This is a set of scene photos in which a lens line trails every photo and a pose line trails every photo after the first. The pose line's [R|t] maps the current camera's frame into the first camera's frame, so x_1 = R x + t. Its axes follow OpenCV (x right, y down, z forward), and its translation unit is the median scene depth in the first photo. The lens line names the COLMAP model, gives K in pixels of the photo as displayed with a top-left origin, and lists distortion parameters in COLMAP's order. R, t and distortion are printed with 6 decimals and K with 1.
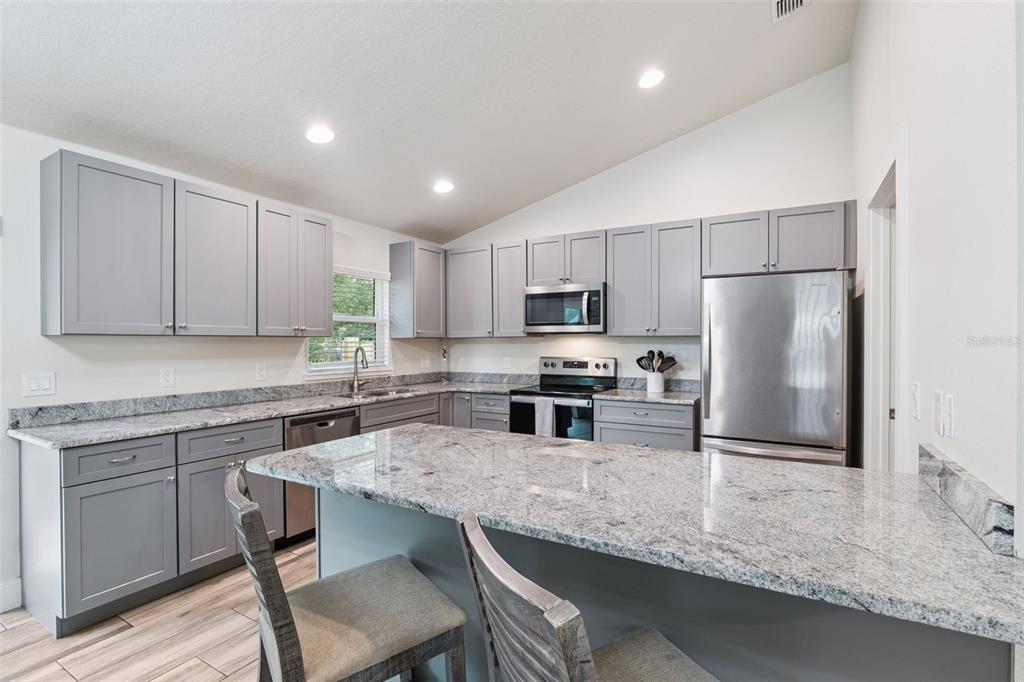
lens RADIAL K [[473.4, 0, 518.6], [0, 473.4, 343.5], [0, 0, 1]] dist [-0.017703, -0.000170]
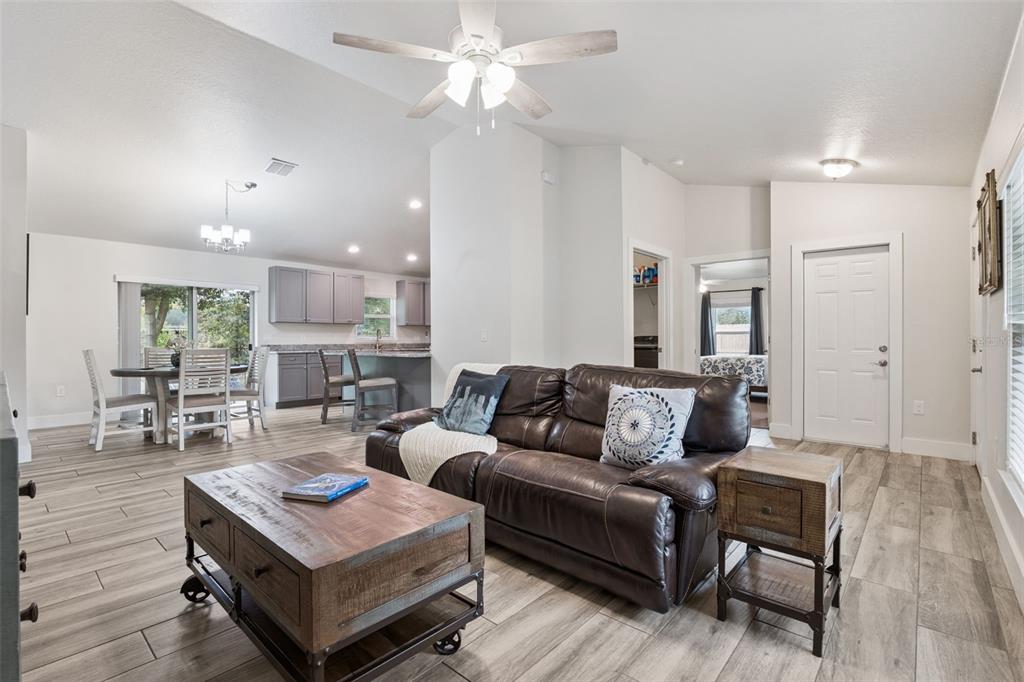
lens RADIAL K [[473.4, 0, 508.2], [0, 473.4, 340.9], [0, 0, 1]] dist [-0.017703, -0.000170]
pose [[0.976348, 0.003034, -0.216182, 0.745474], [-0.002552, 0.999994, 0.002511, 0.056235], [0.216188, -0.001900, 0.976350, -1.053328]]
